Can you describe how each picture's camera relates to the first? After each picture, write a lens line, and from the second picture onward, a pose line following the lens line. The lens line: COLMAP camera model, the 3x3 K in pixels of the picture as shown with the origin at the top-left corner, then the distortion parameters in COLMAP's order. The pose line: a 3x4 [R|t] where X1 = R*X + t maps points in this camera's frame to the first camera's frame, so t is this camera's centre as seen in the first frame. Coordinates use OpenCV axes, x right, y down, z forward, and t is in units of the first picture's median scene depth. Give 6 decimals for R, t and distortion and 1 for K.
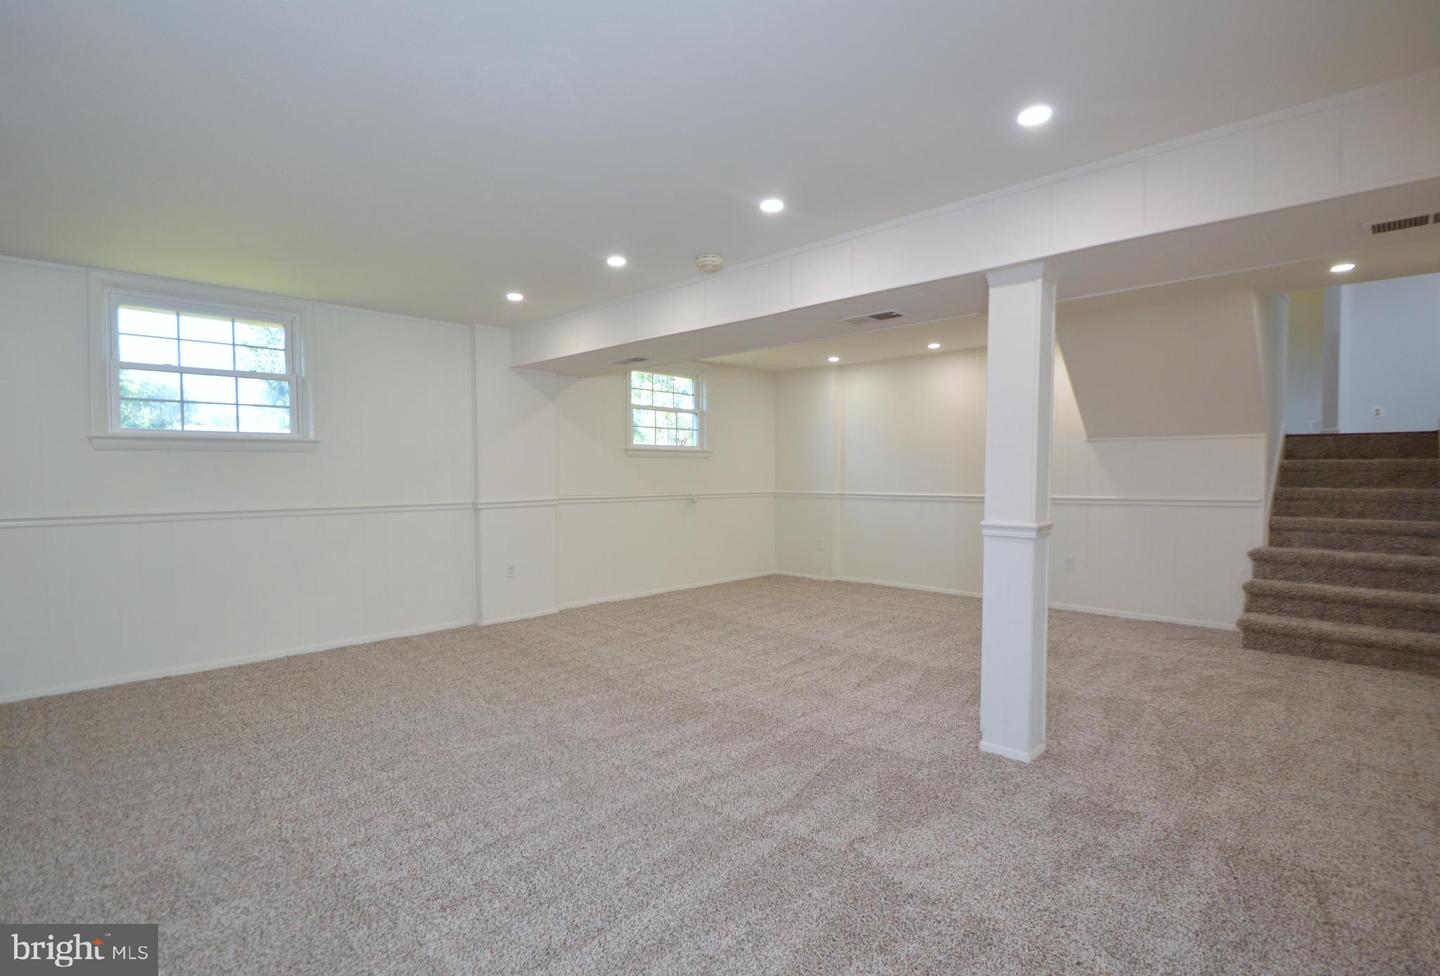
lens RADIAL K [[718.0, 0, 720.0], [0, 718.0, 488.0], [0, 0, 1]] dist [0.000317, -0.000082]
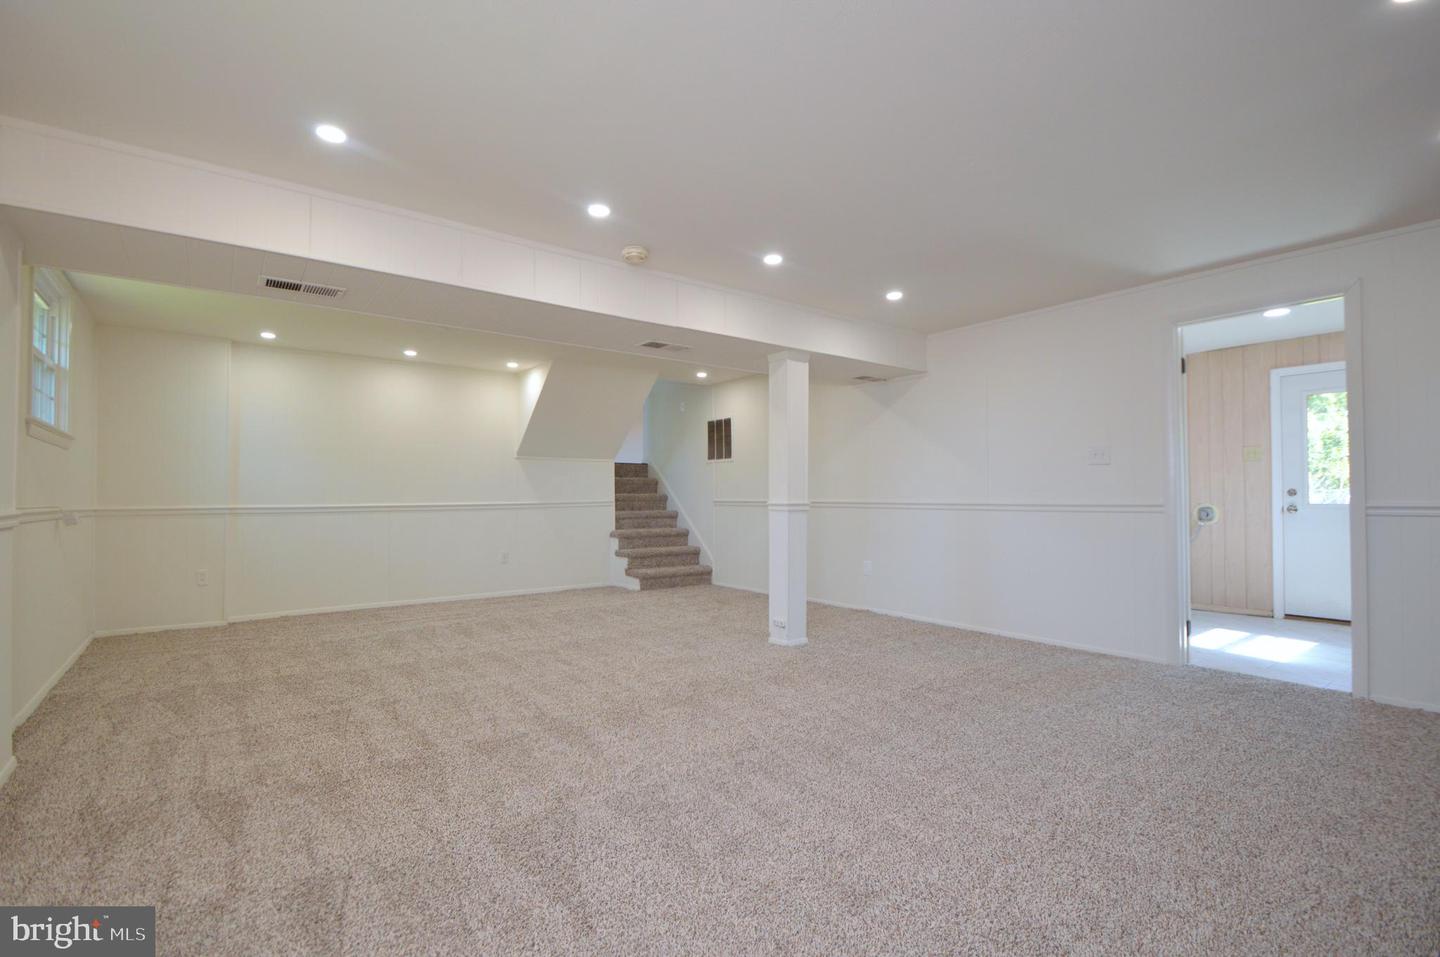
lens RADIAL K [[656.8, 0, 714.1], [0, 656.8, 491.3], [0, 0, 1]] dist [-0.003962, -0.001022]
pose [[0.125072, 0.011717, 0.992079, -0.689315], [0.031057, 0.999394, -0.015719, 0.025124], [-0.991662, 0.032777, 0.124632, 0.609758]]
